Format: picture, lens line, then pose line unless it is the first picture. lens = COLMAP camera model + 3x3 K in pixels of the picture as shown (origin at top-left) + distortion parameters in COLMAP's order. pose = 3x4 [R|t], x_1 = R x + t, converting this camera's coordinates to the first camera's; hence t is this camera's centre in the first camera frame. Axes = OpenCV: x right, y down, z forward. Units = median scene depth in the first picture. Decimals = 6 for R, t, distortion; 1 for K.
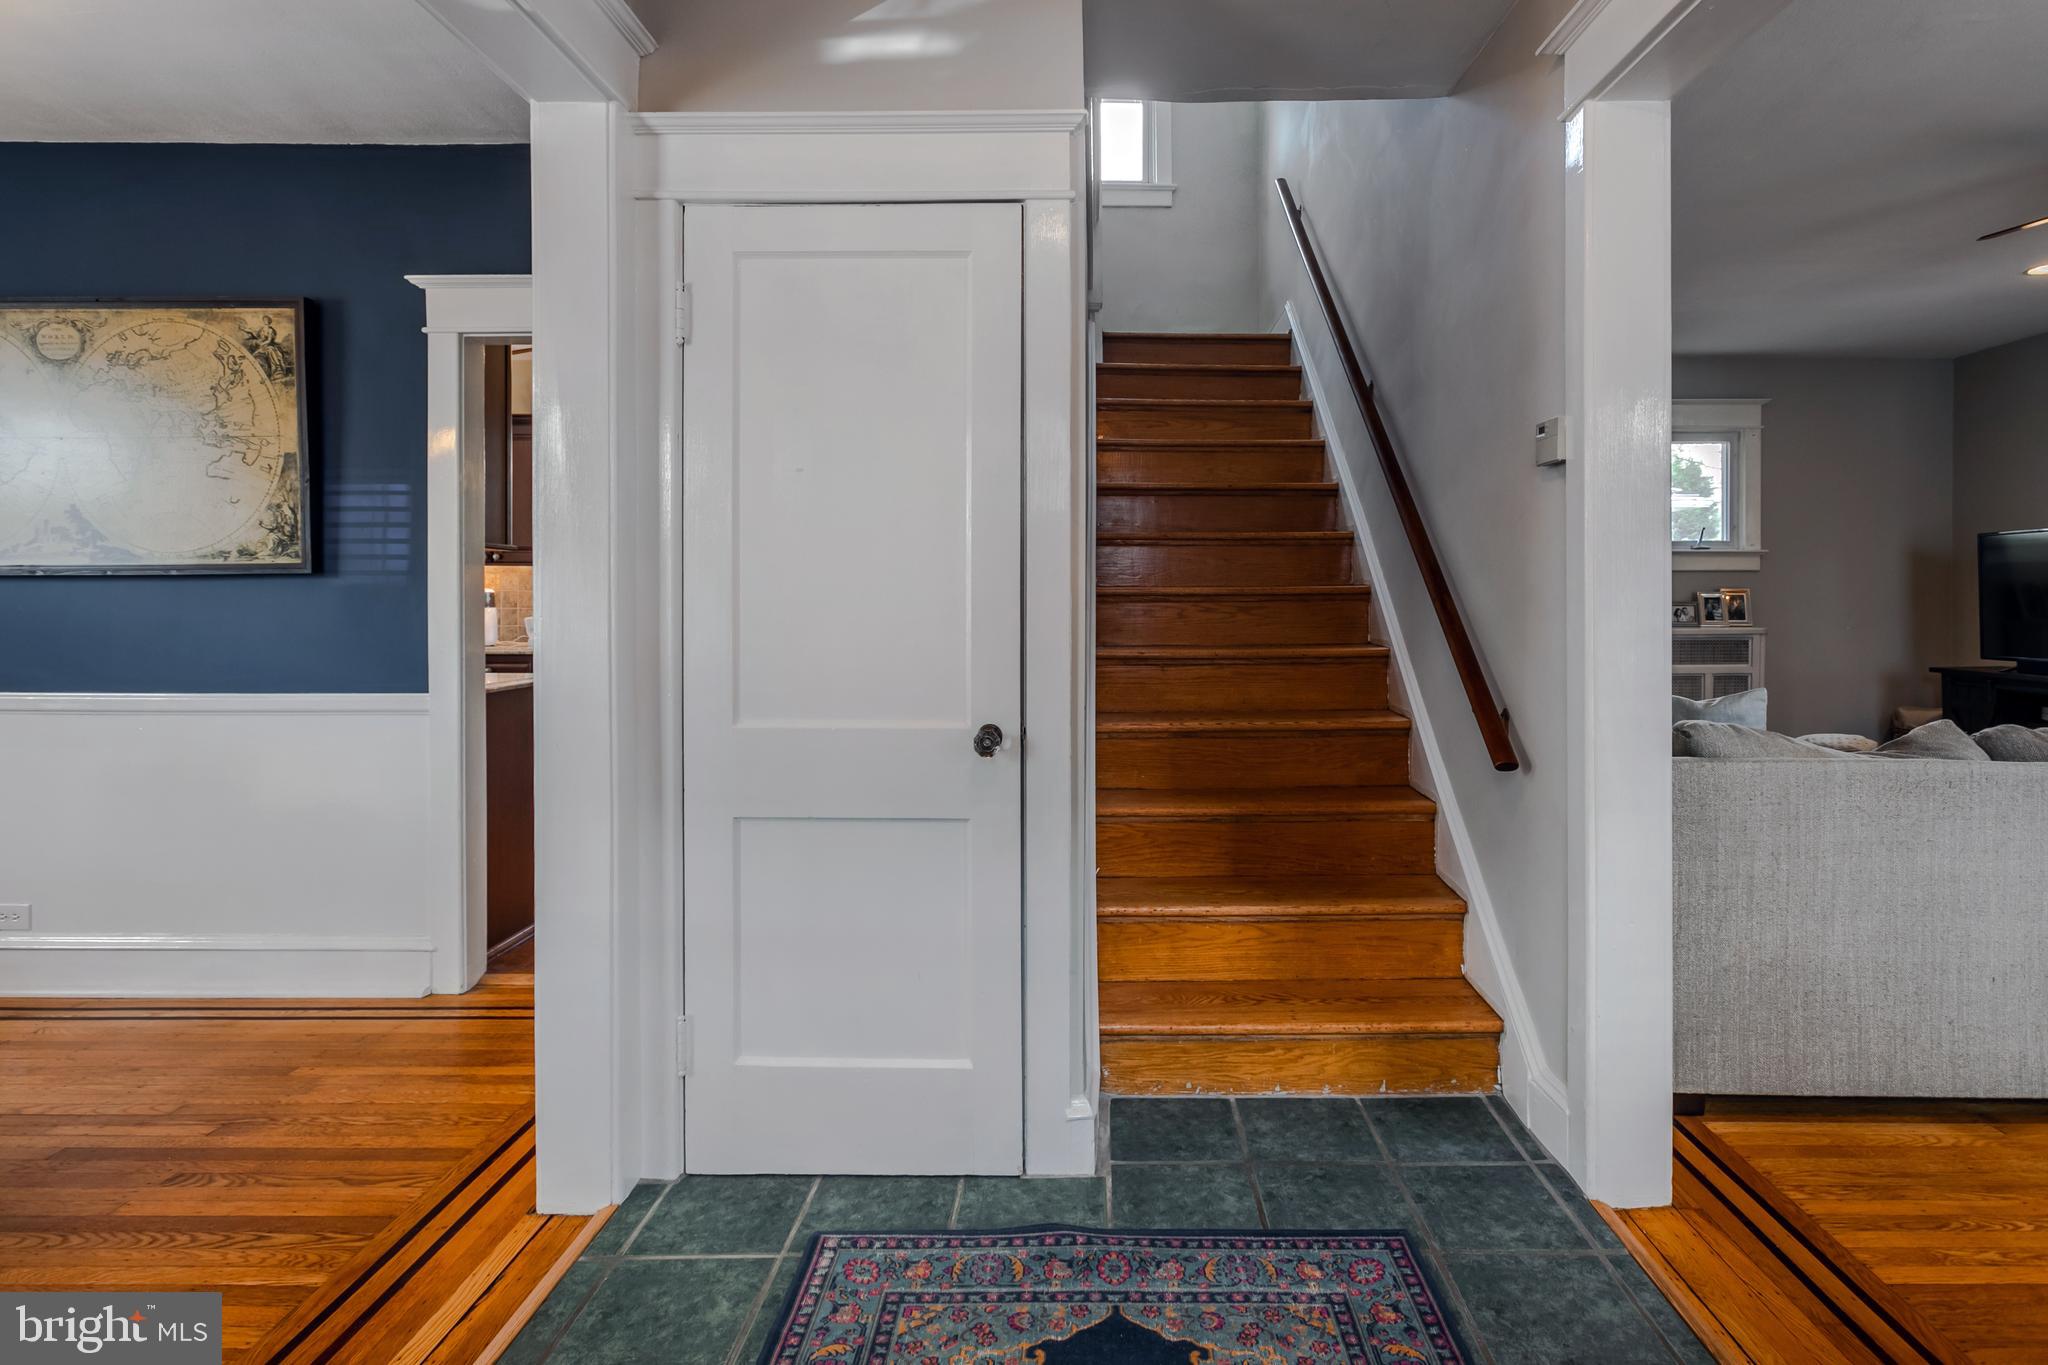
lens RADIAL K [[1061.5, 0, 1043.8], [0, 1061.5, 600.3], [0, 0, 1]] dist [0.001387, 0.000828]
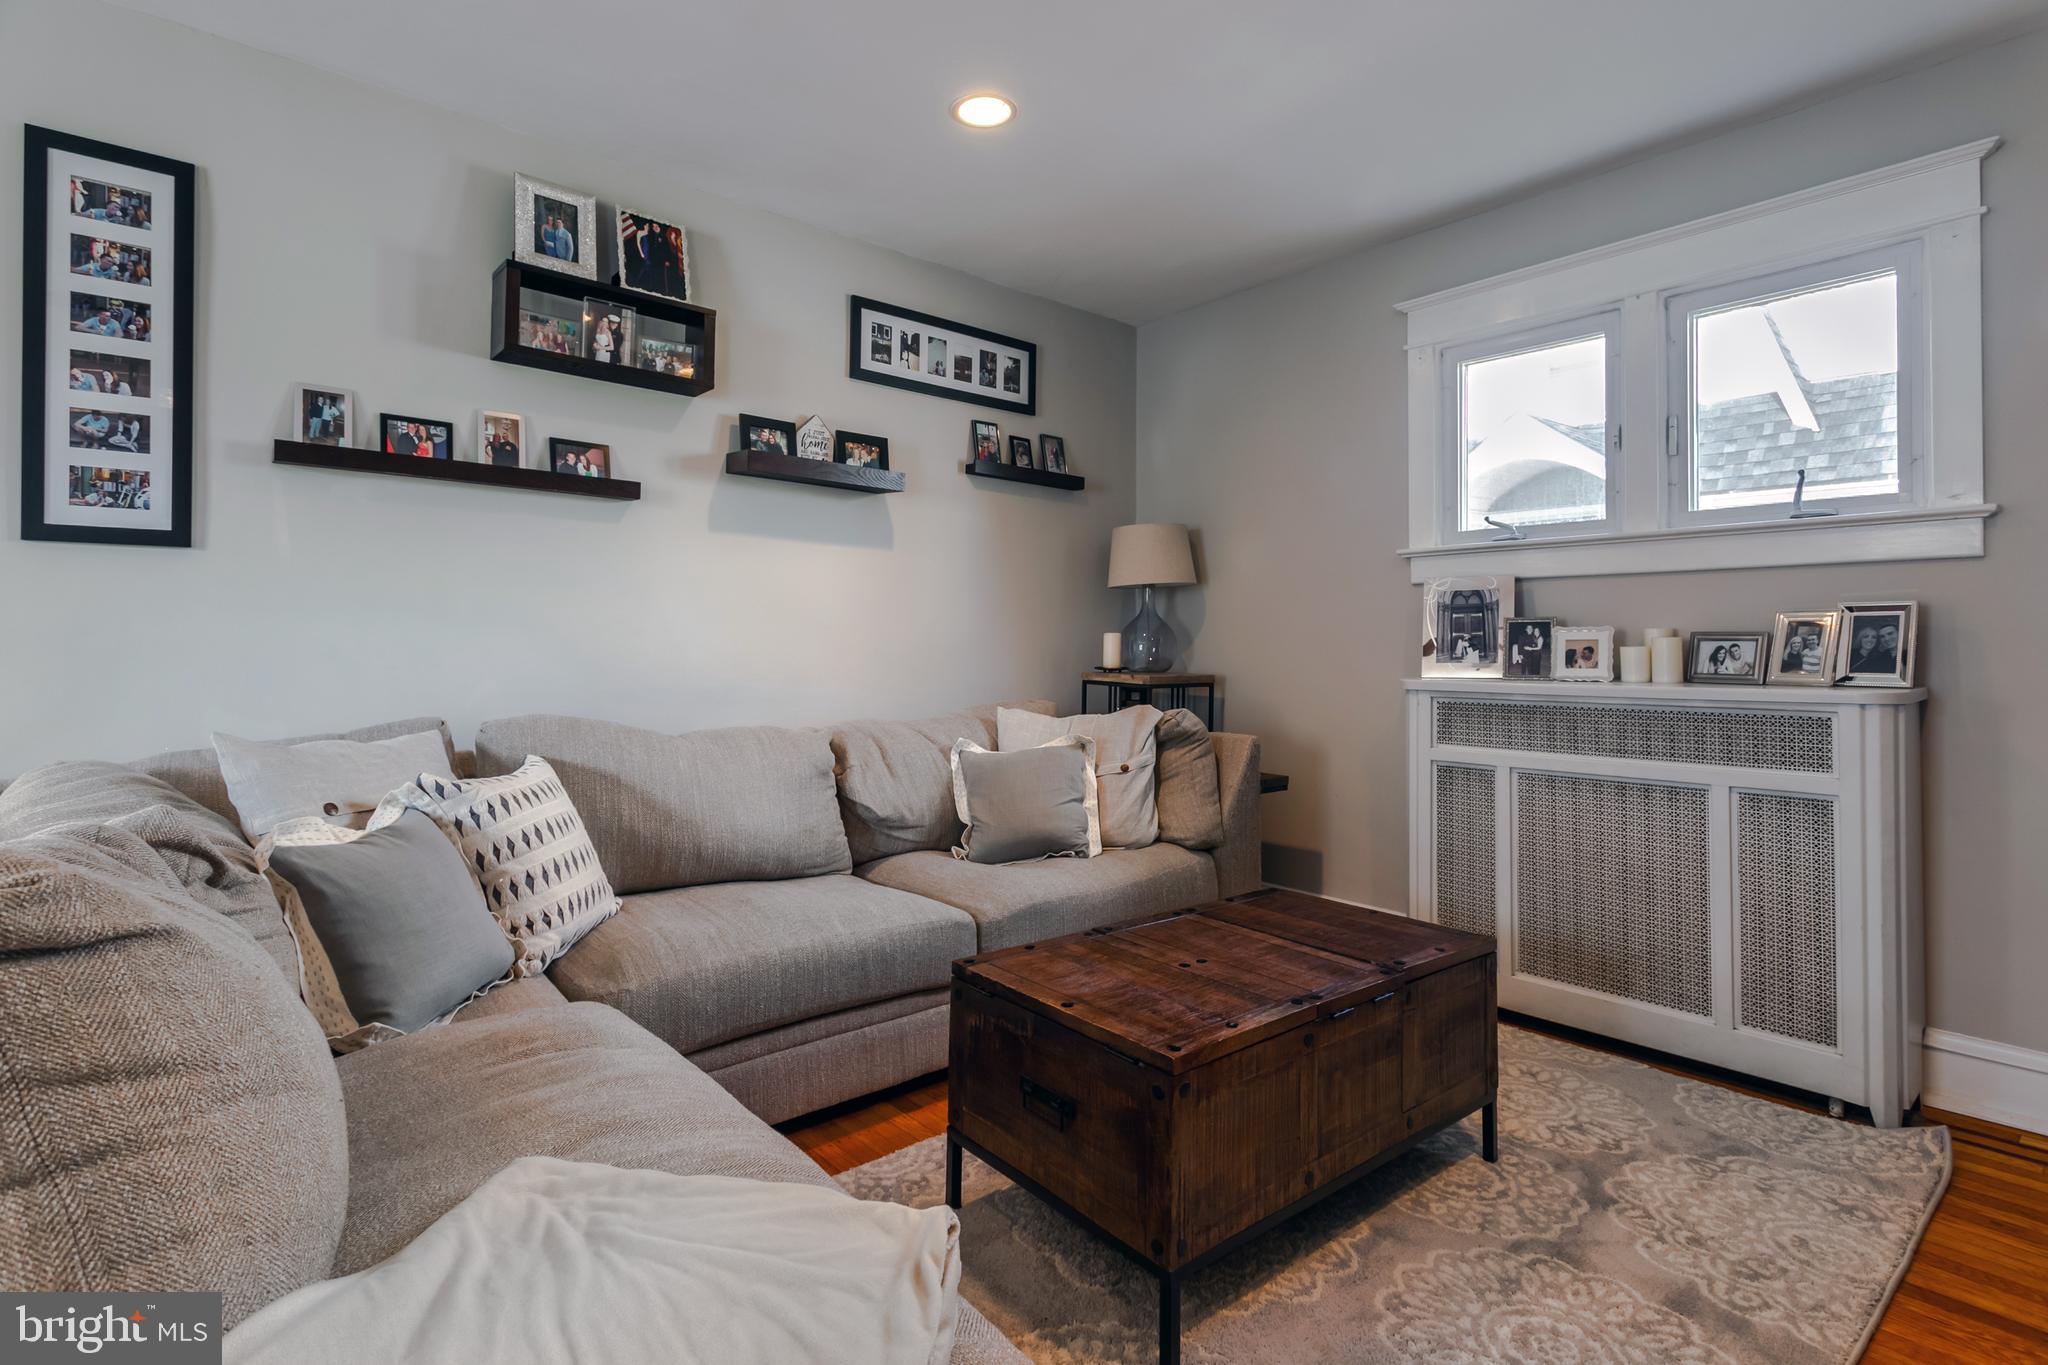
lens RADIAL K [[998.5, 0, 1096.1], [0, 998.5, 632.6], [0, 0, 1]] dist [0.002947, 0.000299]
pose [[0.677922, -0.009450, -0.735073, 1.371027], [-0.007633, 0.999773, -0.019893, 0.023580], [0.735094, 0.019097, 0.677696, 0.910429]]
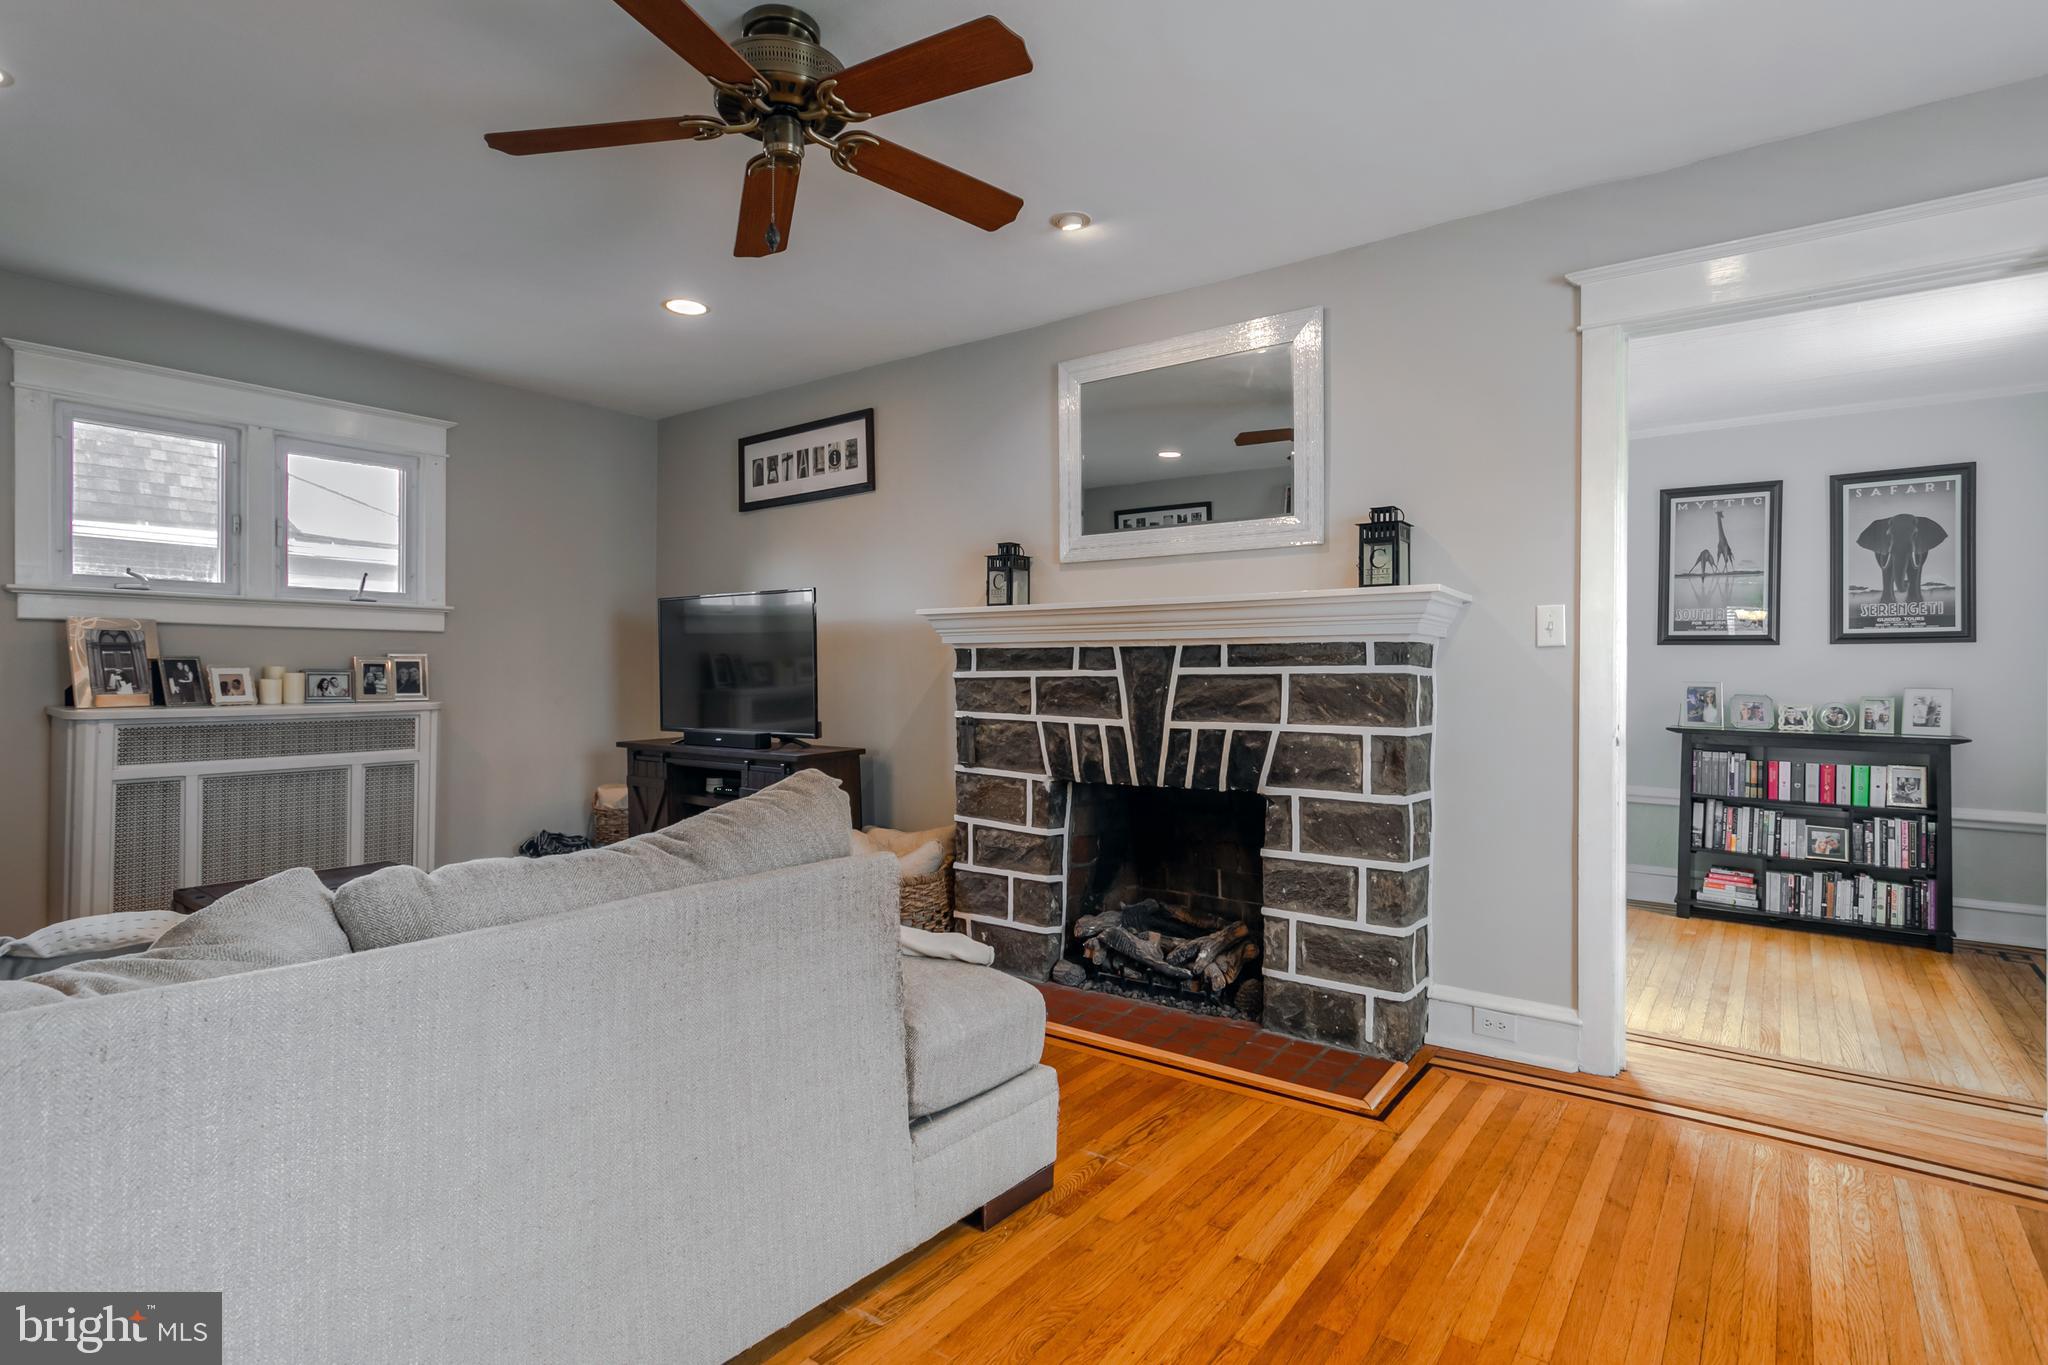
lens RADIAL K [[1061.5, 0, 1010.6], [0, 1061.5, 672.9], [0, 0, 1]] dist [0.001387, 0.000828]
pose [[0.602441, 0.001494, 0.798162, 0.545965], [-0.000139, 0.999998, -0.001767, 0.009218], [-0.798163, 0.000954, 0.602440, 0.318013]]
